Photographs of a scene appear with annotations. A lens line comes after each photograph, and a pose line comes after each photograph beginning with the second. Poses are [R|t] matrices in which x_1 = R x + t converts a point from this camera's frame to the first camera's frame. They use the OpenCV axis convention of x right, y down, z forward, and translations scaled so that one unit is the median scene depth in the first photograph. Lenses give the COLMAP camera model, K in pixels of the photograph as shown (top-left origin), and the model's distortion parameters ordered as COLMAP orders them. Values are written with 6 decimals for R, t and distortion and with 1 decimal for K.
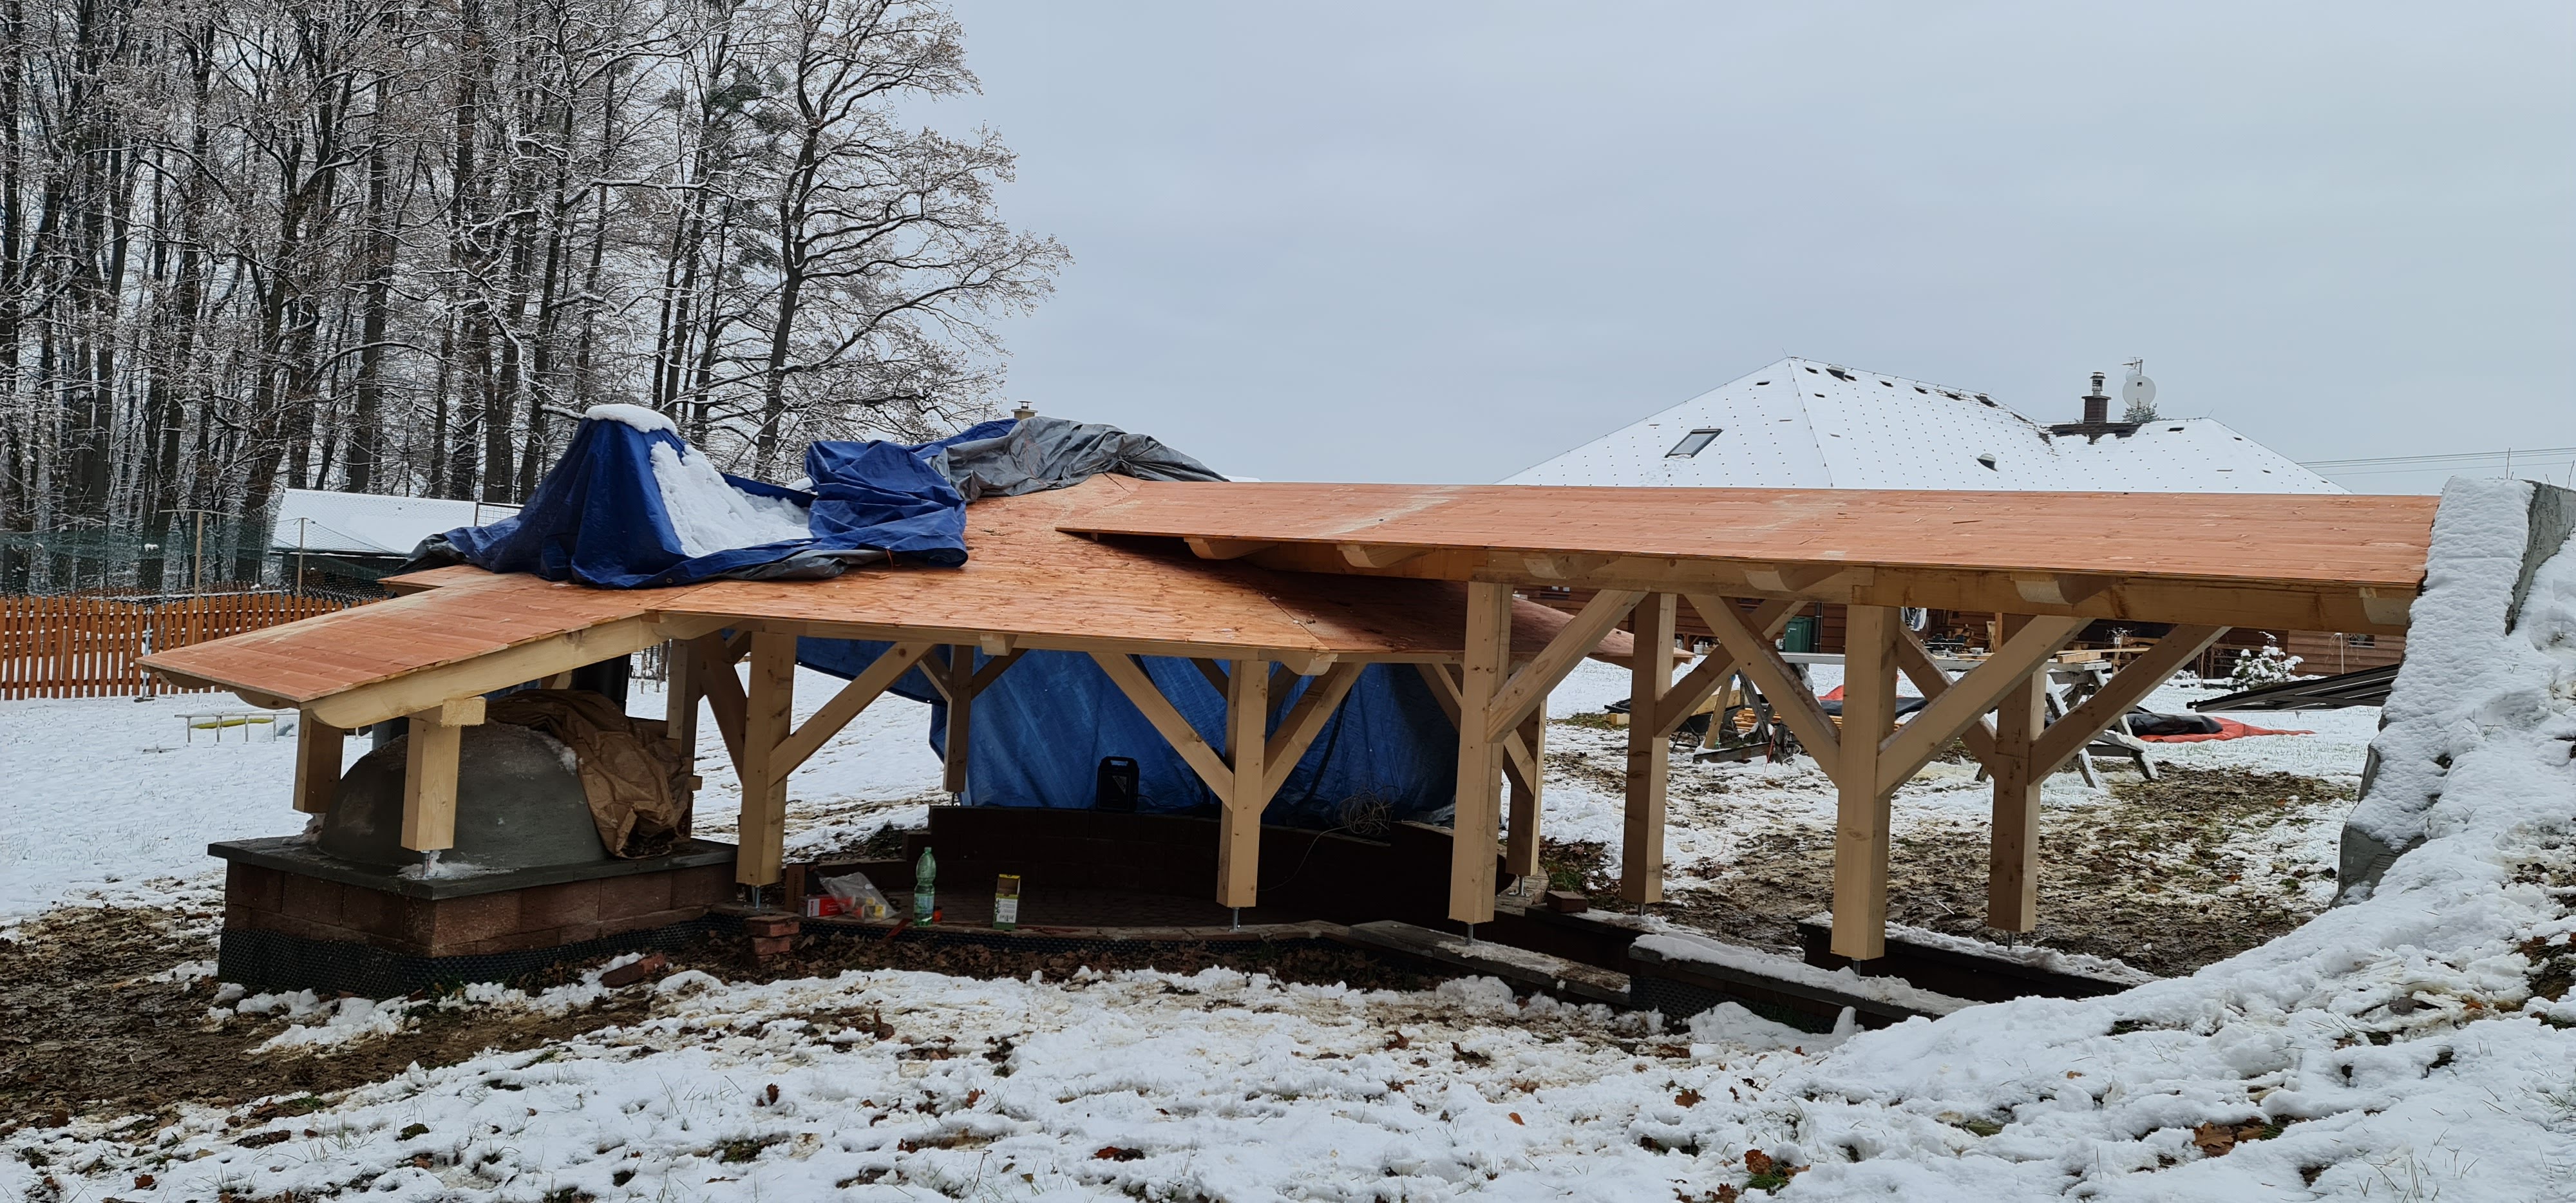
lens RADIAL K [[1716.3, 0, 1291.6], [0, 1716.3, 583.4], [0, 0, 1]] dist [0.108341, -0.084231]
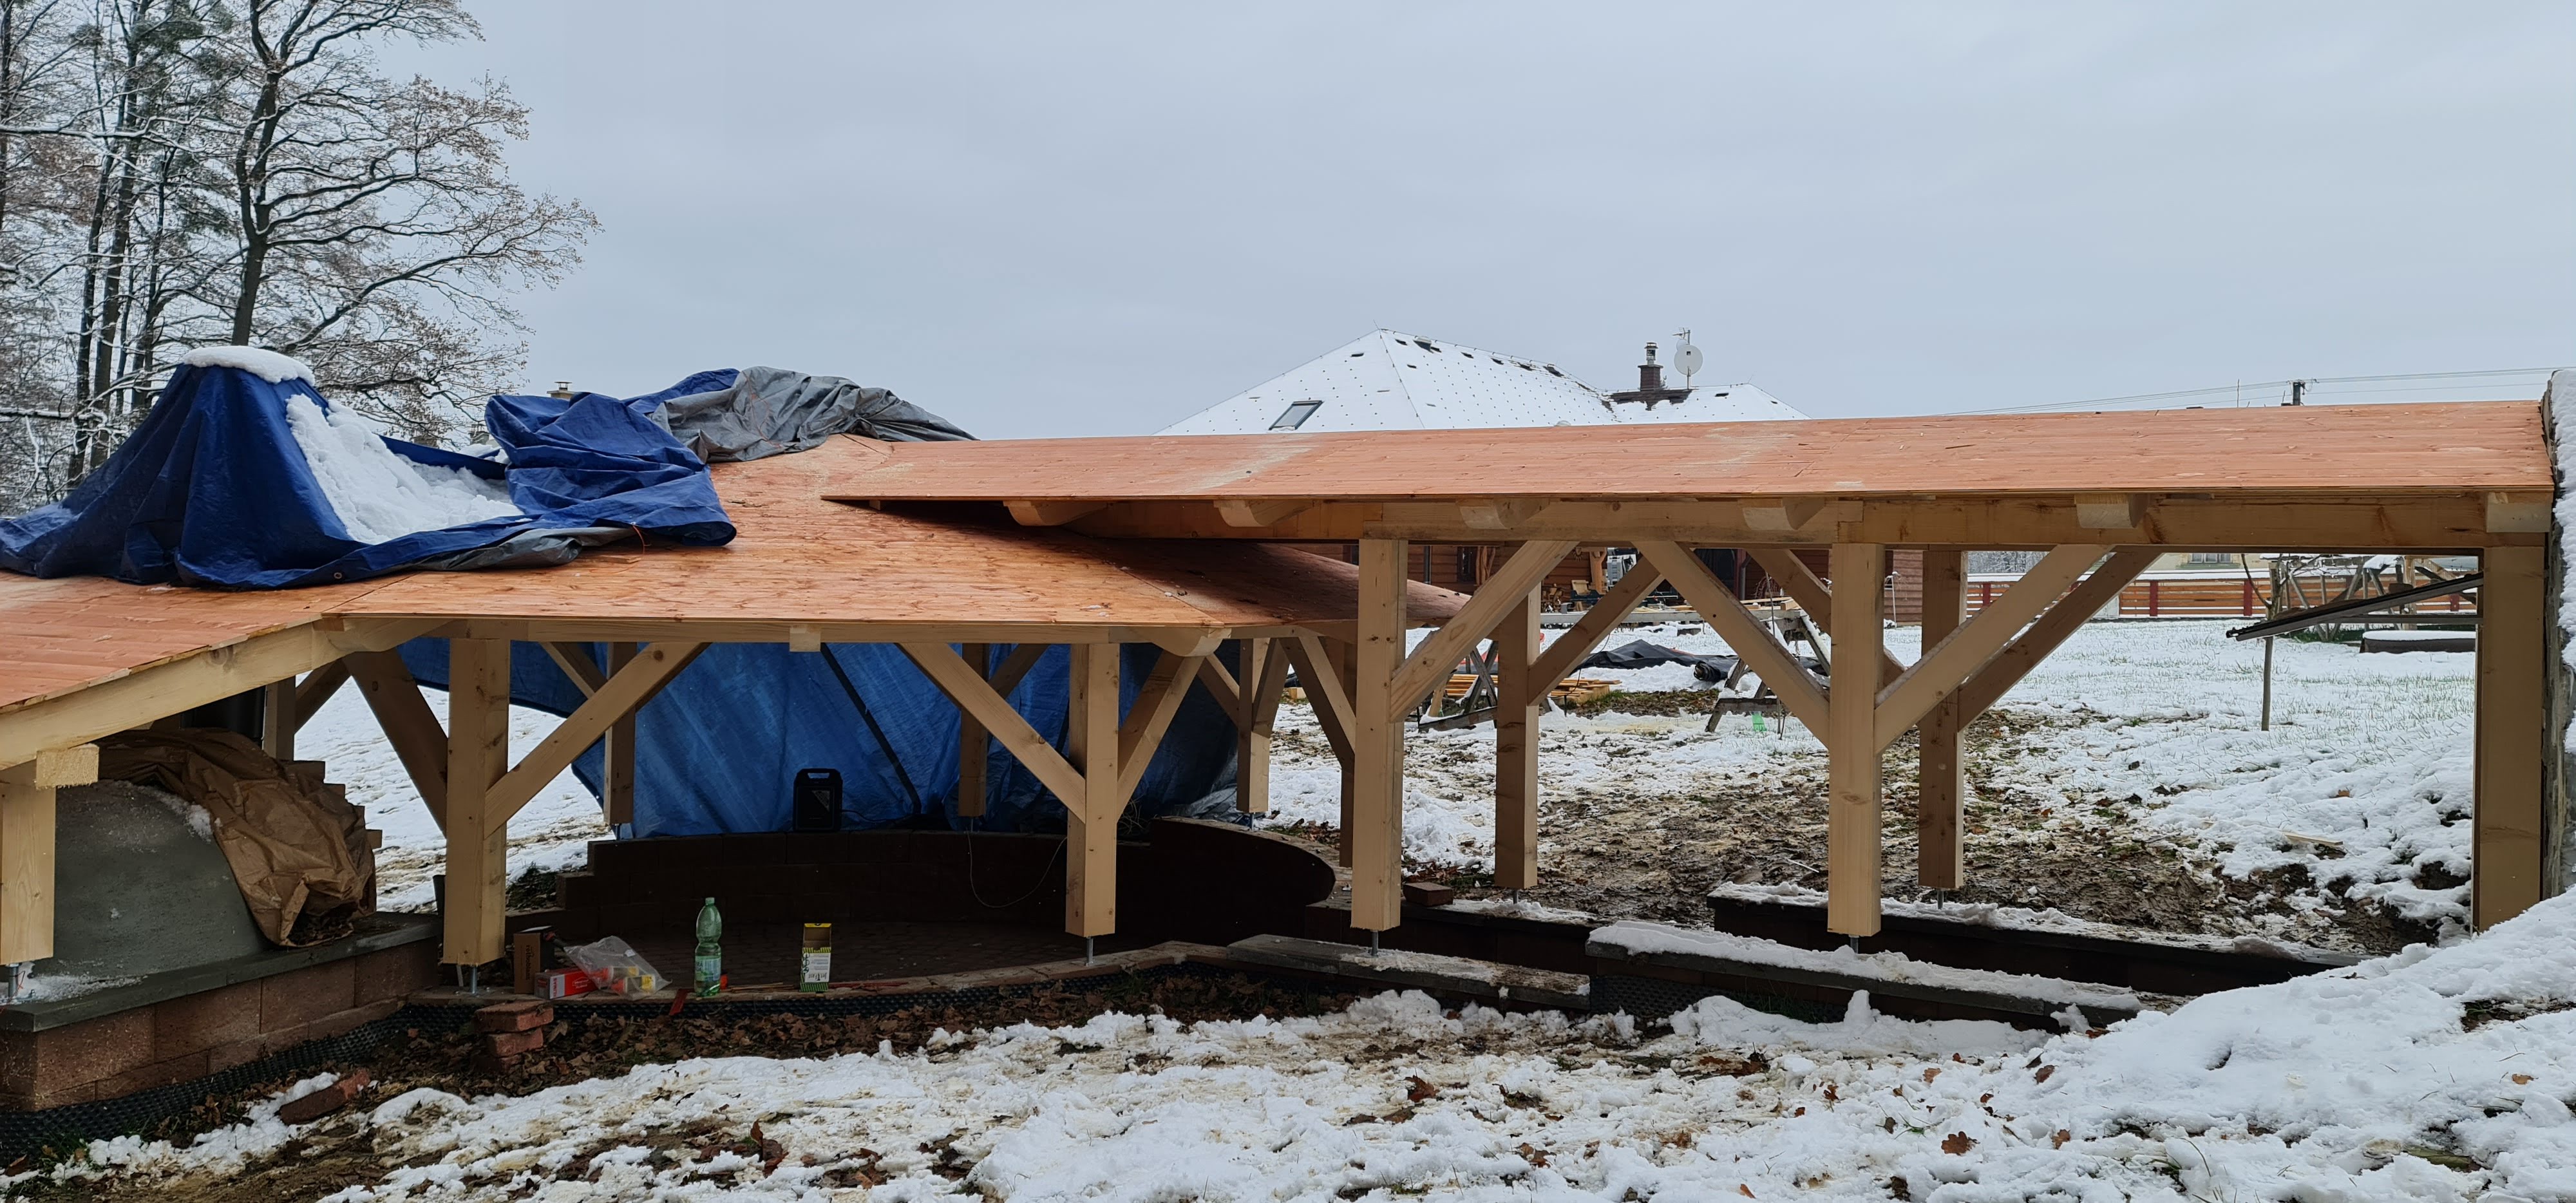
lens RADIAL K [[1730.5, 0, 1263.1], [0, 1730.5, 594.9], [0, 0, 1]] dist [0.106610, -0.084263]
pose [[0.971245, -0.043916, 0.233995, -0.142846], [0.040160, 0.998977, 0.020796, 0.006693], [-0.234669, -0.010801, 0.972015, 0.153966]]
